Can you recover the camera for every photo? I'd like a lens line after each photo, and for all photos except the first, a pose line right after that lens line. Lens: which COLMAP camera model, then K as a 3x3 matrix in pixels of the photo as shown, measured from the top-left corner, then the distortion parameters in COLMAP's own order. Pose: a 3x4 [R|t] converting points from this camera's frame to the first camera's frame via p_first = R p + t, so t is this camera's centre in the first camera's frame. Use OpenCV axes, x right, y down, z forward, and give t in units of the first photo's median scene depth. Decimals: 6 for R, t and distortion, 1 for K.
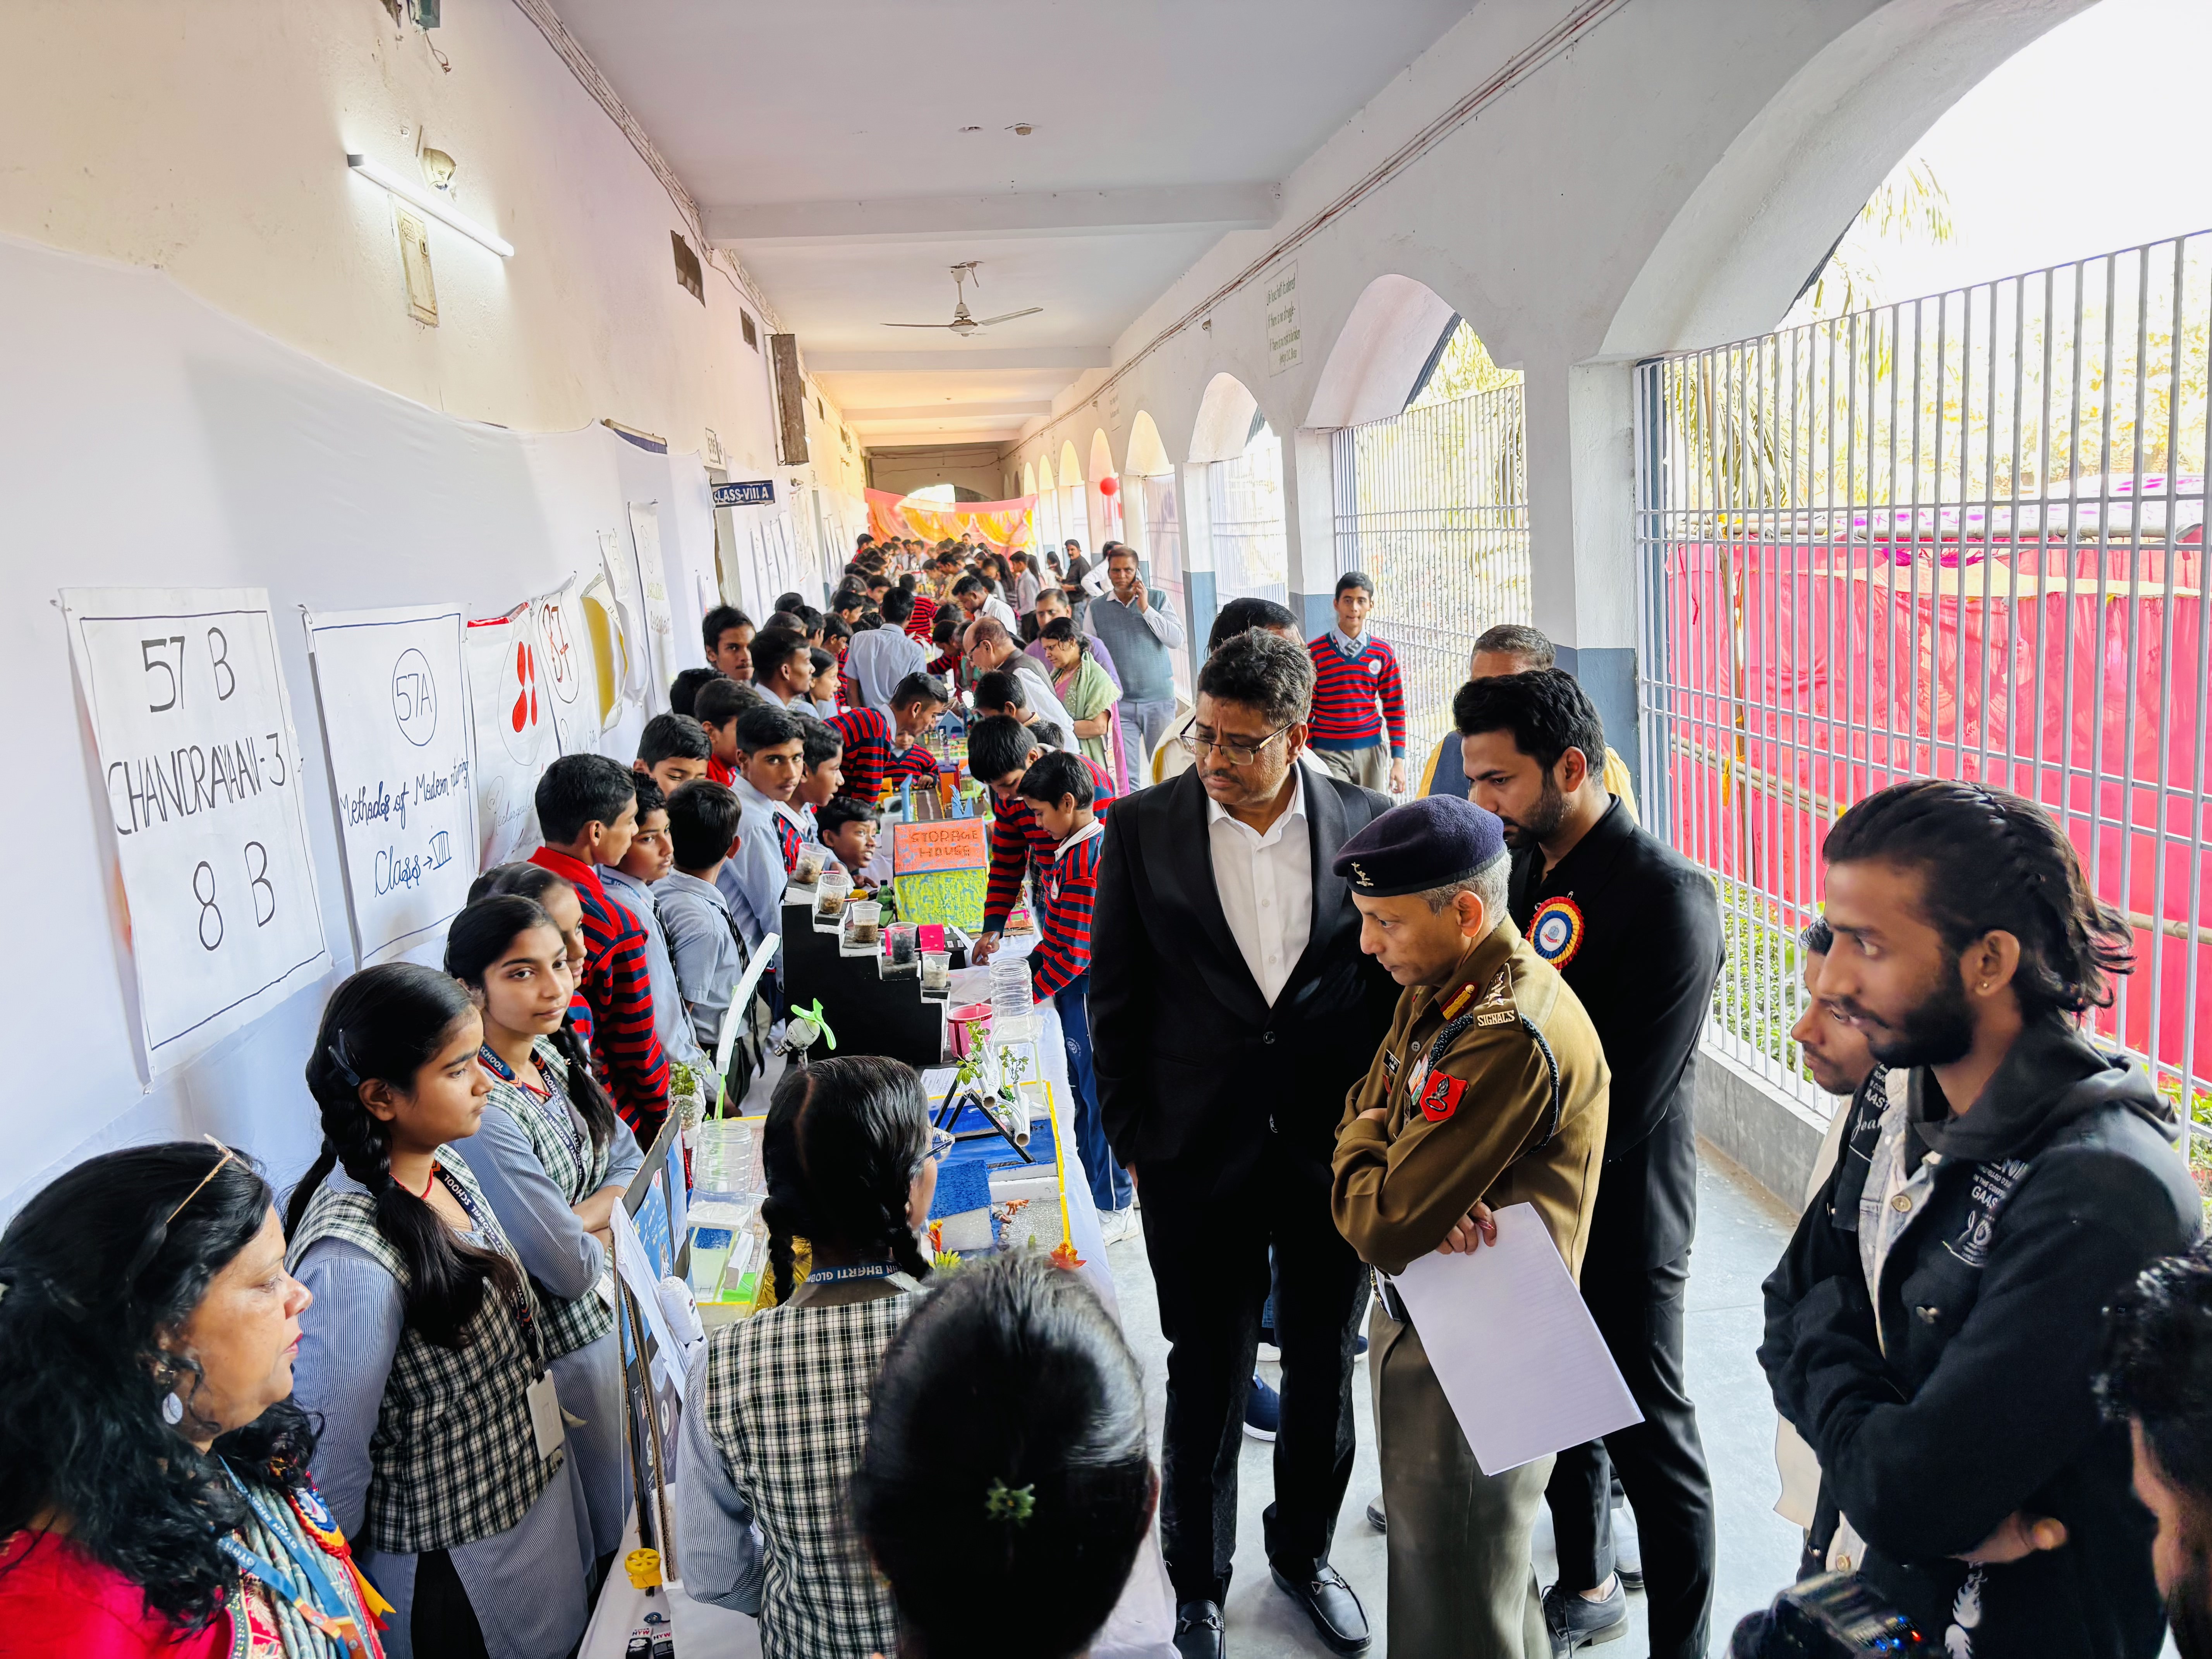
lens RADIAL K [[1683.6, 0, 1105.4], [0, 1683.6, 828.5], [0, 0, 1]] dist [-0.005119, -0.003323]
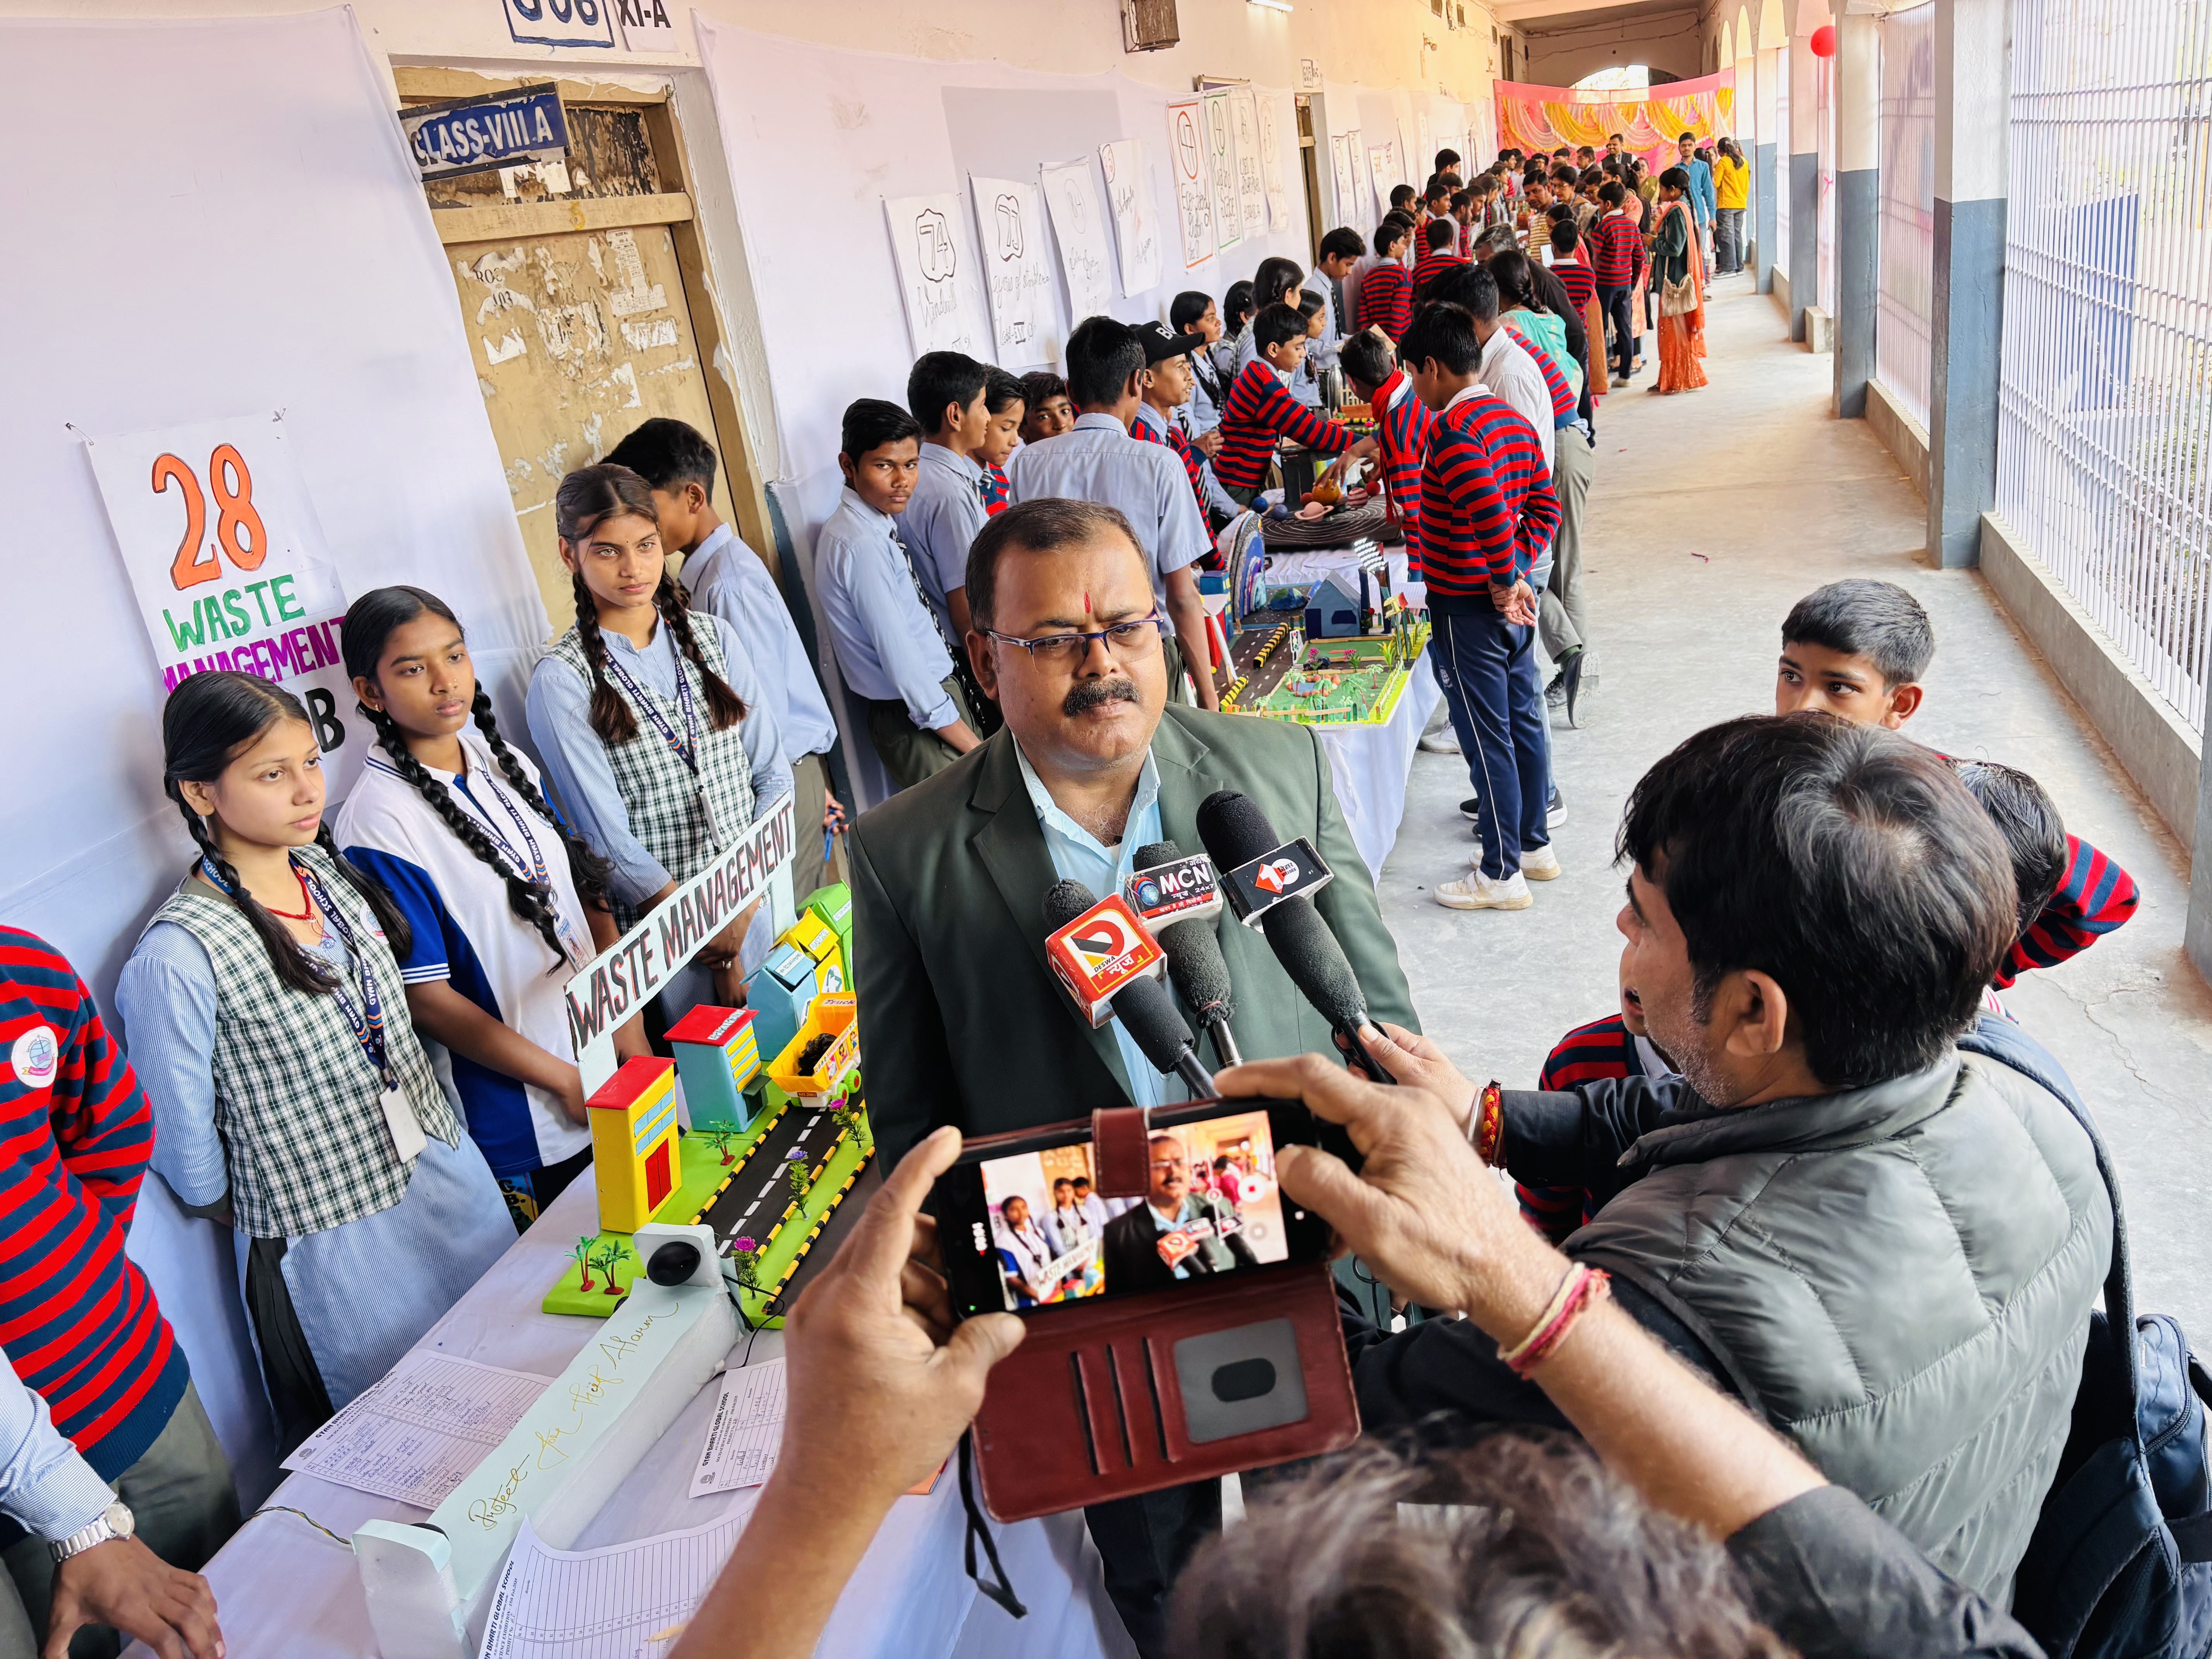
lens RADIAL K [[1683.6, 0, 1108.5], [0, 1683.6, 829.3], [0, 0, 1]] dist [-0.005119, -0.003323]
pose [[0.921853, 0.075537, -0.380106, 0.019714], [0.007682, 0.977066, 0.212800, -0.066138], [0.387462, -0.199090, 0.900131, 0.351191]]
